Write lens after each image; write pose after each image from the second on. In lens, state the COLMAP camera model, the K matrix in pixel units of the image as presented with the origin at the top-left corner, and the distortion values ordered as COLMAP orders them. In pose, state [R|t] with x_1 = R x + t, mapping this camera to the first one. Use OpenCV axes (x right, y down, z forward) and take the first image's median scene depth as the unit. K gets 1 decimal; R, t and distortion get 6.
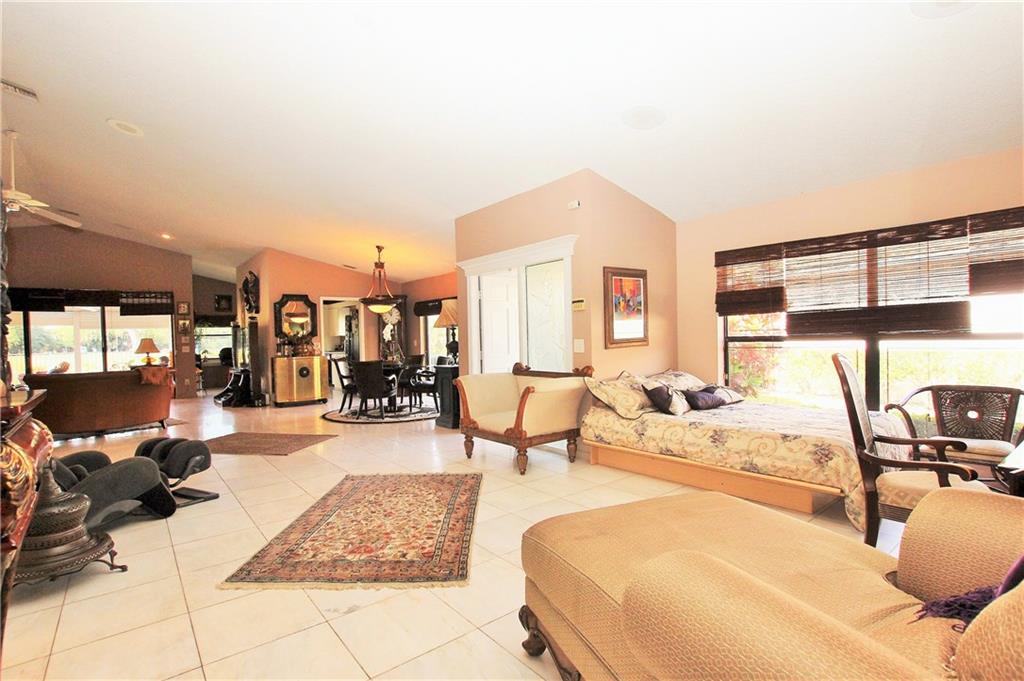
lens RADIAL K [[487.0, 0, 511.9], [0, 487.0, 348.0], [0, 0, 1]] dist [-0.029002, 0.000274]
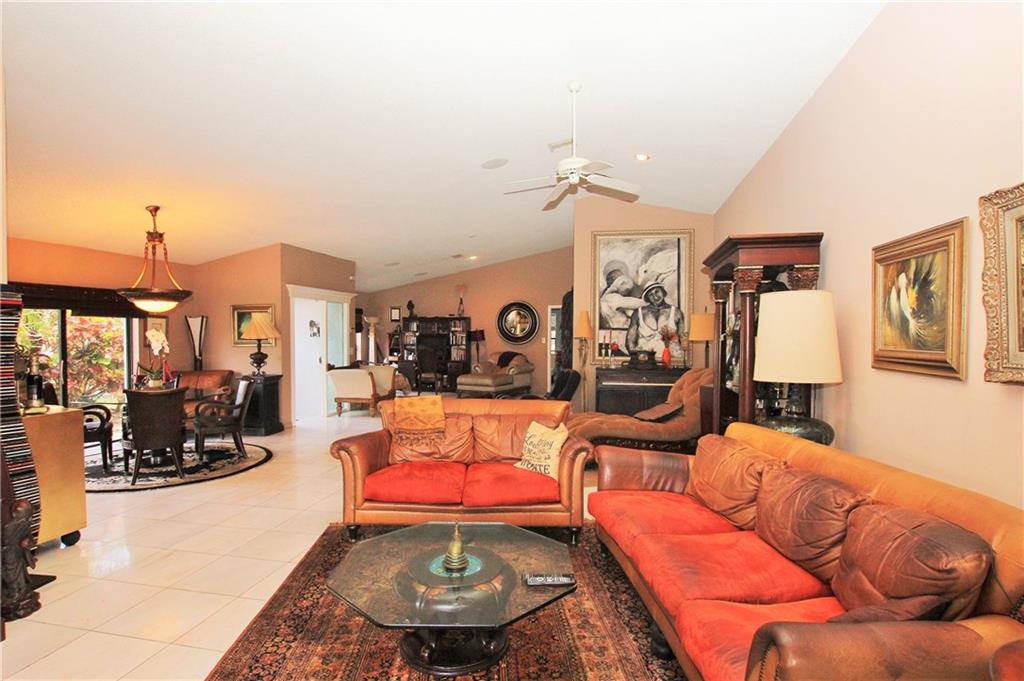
lens RADIAL K [[540.6, 0, 512.0], [0, 540.6, 340.5], [0, 0, 1]] dist [-0.003221, -0.000025]
pose [[-0.644643, 0.009766, 0.764421, -0.953436], [0.028572, 0.999528, 0.011325, -0.026020], [-0.763950, 0.029142, -0.644618, 0.946965]]
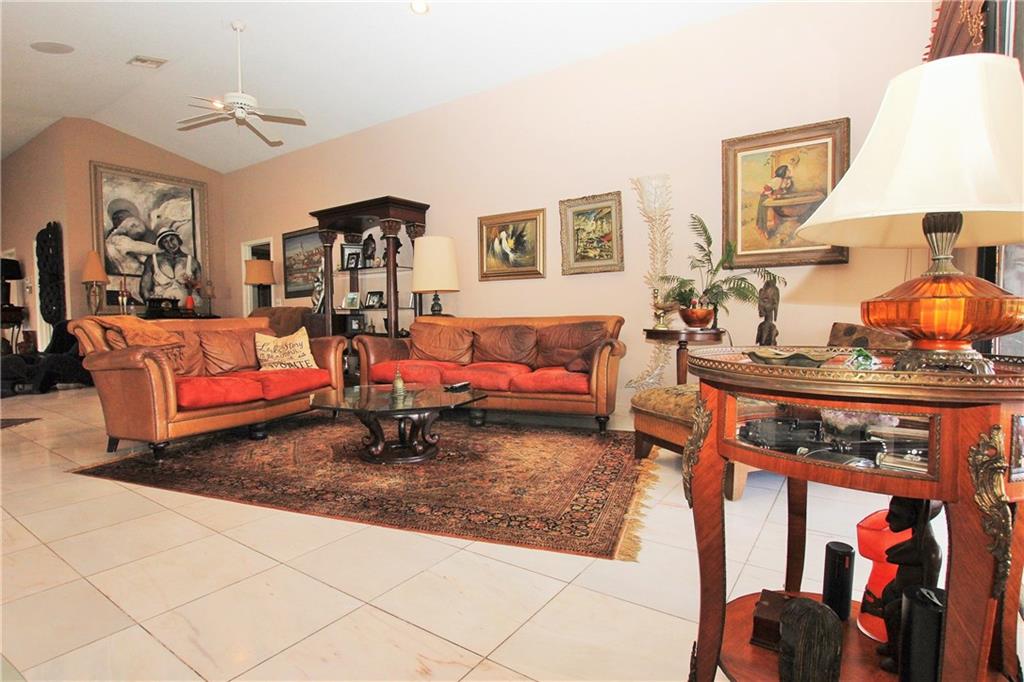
lens RADIAL K [[516.4, 0, 508.2], [0, 516.4, 348.3], [0, 0, 1]] dist [-0.026974, 0.000867]
pose [[-0.959040, 0.047919, -0.279189, -0.705508], [0.022248, 0.995285, 0.094403, 0.022040], [0.282397, 0.084325, -0.955584, 1.154238]]
